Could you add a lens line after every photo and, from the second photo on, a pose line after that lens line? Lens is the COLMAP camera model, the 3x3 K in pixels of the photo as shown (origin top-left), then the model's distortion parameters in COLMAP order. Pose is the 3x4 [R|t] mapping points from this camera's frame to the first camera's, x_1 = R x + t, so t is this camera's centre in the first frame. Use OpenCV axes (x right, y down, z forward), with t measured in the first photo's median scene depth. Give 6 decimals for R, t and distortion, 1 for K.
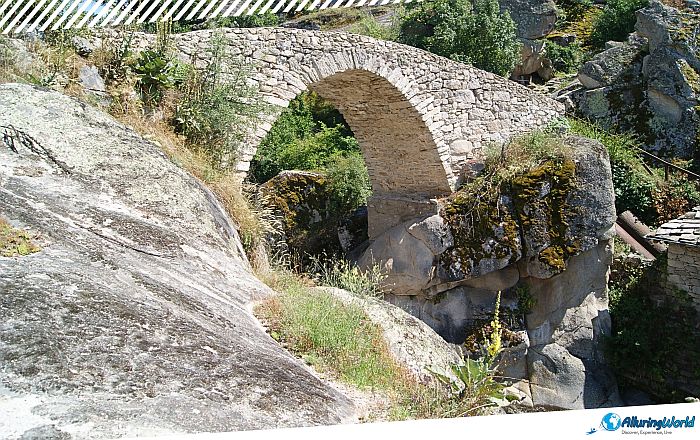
lens RADIAL K [[547.5, 0, 351.5], [0, 547.5, 179.9], [0, 0, 1]] dist [-0.090119, 0.021363]
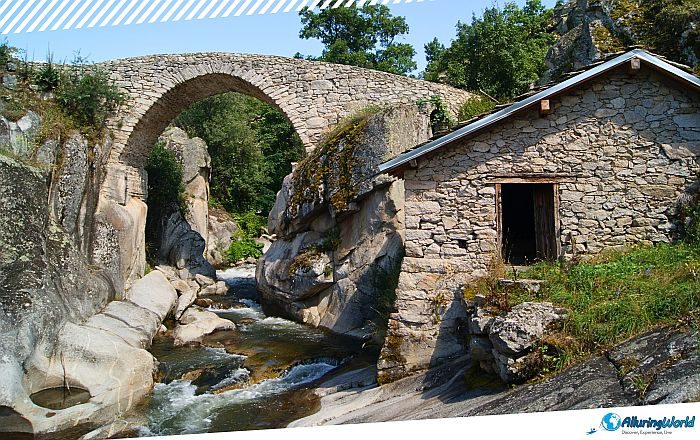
lens RADIAL K [[547.5, 0, 352.8], [0, 547.5, 152.2], [0, 0, 1]] dist [-0.090119, 0.021363]
pose [[0.776869, -0.064502, -0.626350, 1.145797], [-0.056587, 0.983562, -0.171473, 0.241740], [0.627115, 0.168655, 0.760449, 0.073300]]
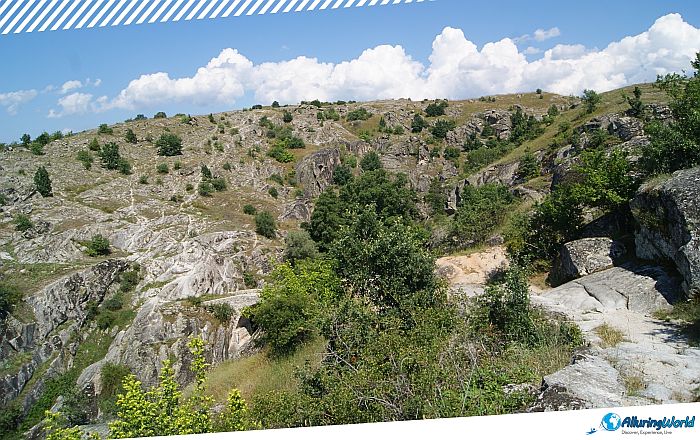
lens RADIAL K [[547.5, 0, 362.7], [0, 547.5, 156.2], [0, 0, 1]] dist [-0.090119, 0.021363]
pose [[0.466642, -0.016987, -0.884283, 4.098641], [-0.042259, 0.998245, -0.041476, -1.167179], [0.883436, 0.056724, 0.465105, -0.437103]]
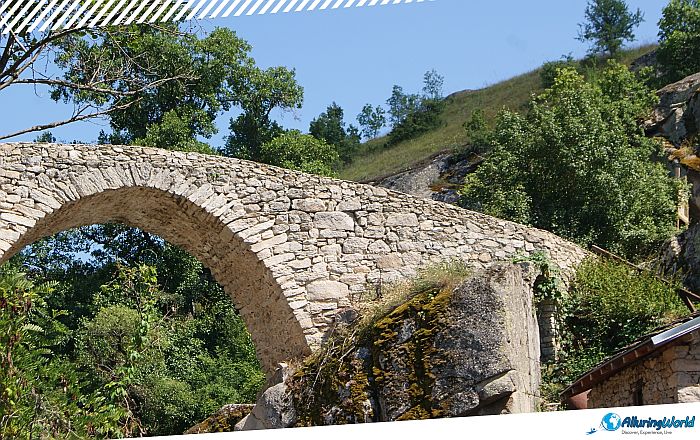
lens RADIAL K [[1596.2, 0, 334.2], [0, 1596.2, 148.8], [0, 0, 1]] dist [0.023296, 0.000000]
pose [[0.920250, -0.109400, -0.375728, 1.063123], [-0.028687, 0.938686, -0.343577, 0.504453], [0.390278, 0.326955, 0.860688, -0.881760]]
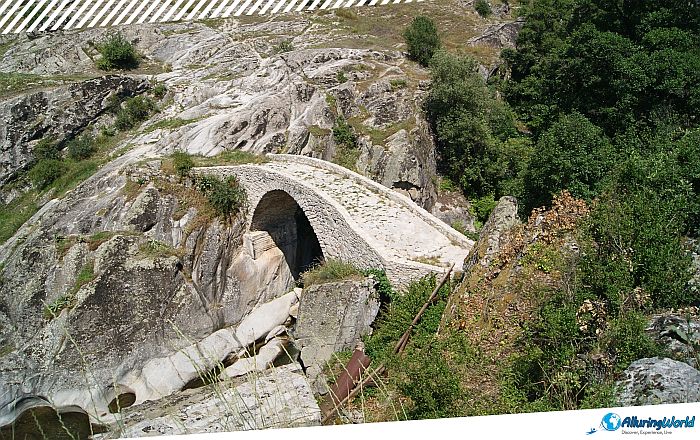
lens RADIAL K [[544.1, 0, 324.9], [0, 544.1, 163.7], [0, 0, 1]] dist [-0.087920, 0.016753]
pose [[-0.056974, 0.275859, -0.959508, 1.751942], [-0.064167, 0.958070, 0.279256, -0.790020], [0.996311, 0.077479, -0.036884, 1.083597]]
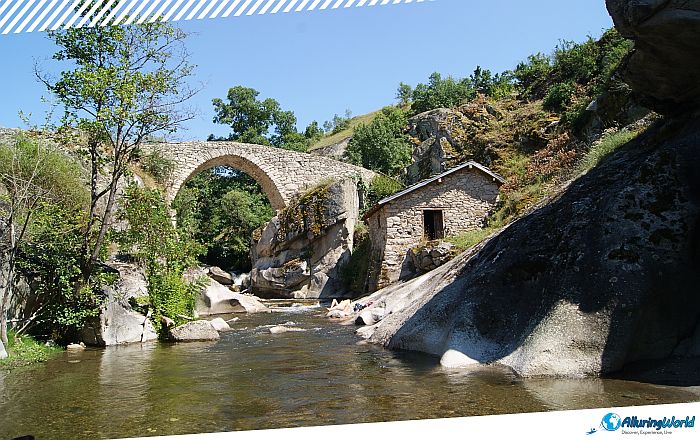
lens RADIAL K [[547.5, 0, 327.0], [0, 547.5, 179.9], [0, 0, 1]] dist [-0.090119, 0.021363]
pose [[0.920323, -0.086555, -0.381463, 1.257673], [-0.017934, 0.964849, -0.262194, 0.523086], [0.390749, 0.248144, 0.886420, -0.981453]]
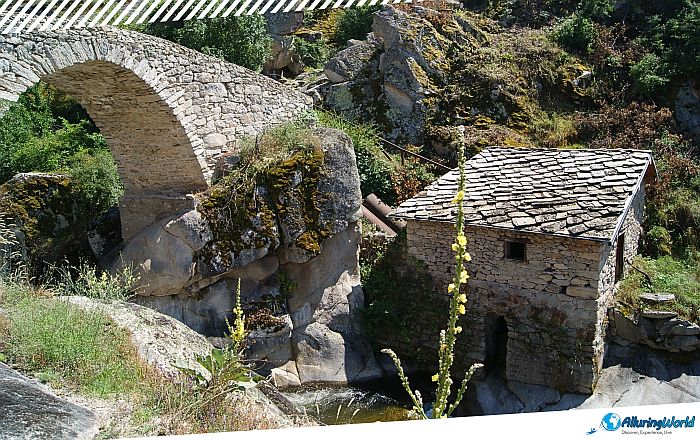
lens RADIAL K [[544.1, 0, 351.3], [0, 544.1, 179.8], [0, 0, 1]] dist [-0.087920, 0.016753]
pose [[0.905712, -0.054646, 0.420356, 0.007128], [0.049530, 0.998506, 0.023087, 0.000995], [-0.420990, -0.000090, 0.907066, -0.002967]]
